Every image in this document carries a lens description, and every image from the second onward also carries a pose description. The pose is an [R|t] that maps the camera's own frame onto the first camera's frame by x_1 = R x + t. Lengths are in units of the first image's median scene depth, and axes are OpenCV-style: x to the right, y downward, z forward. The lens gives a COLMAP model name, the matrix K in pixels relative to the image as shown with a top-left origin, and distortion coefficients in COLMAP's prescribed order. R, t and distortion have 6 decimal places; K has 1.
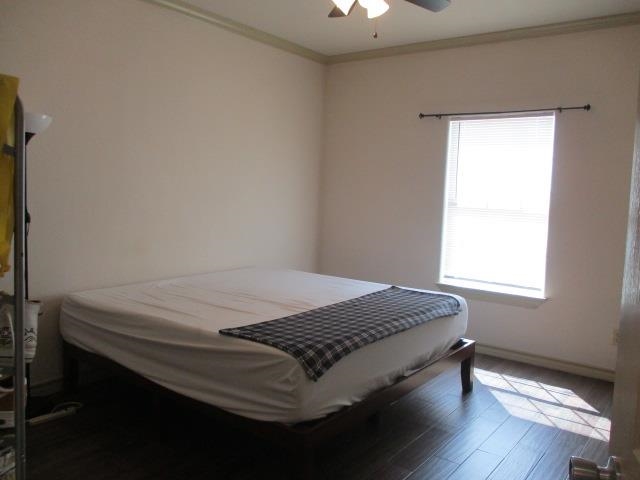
lens RADIAL K [[535.3, 0, 319.6], [0, 535.3, 239.7], [0, 0, 1]] dist [-0.017397, 0.006465]
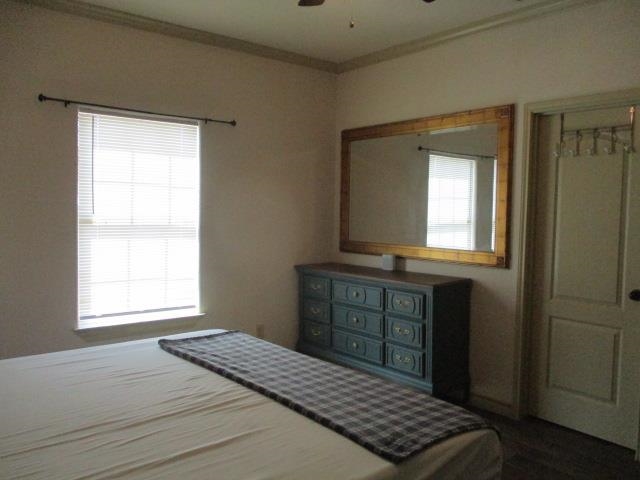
lens RADIAL K [[535.3, 0, 319.0], [0, 535.3, 239.7], [0, 0, 1]] dist [-0.017397, 0.006465]
pose [[0.245846, -0.085667, 0.965516, -0.447094], [0.084769, 0.994171, 0.066625, -0.070621], [-0.965595, 0.065467, 0.251675, 0.540446]]
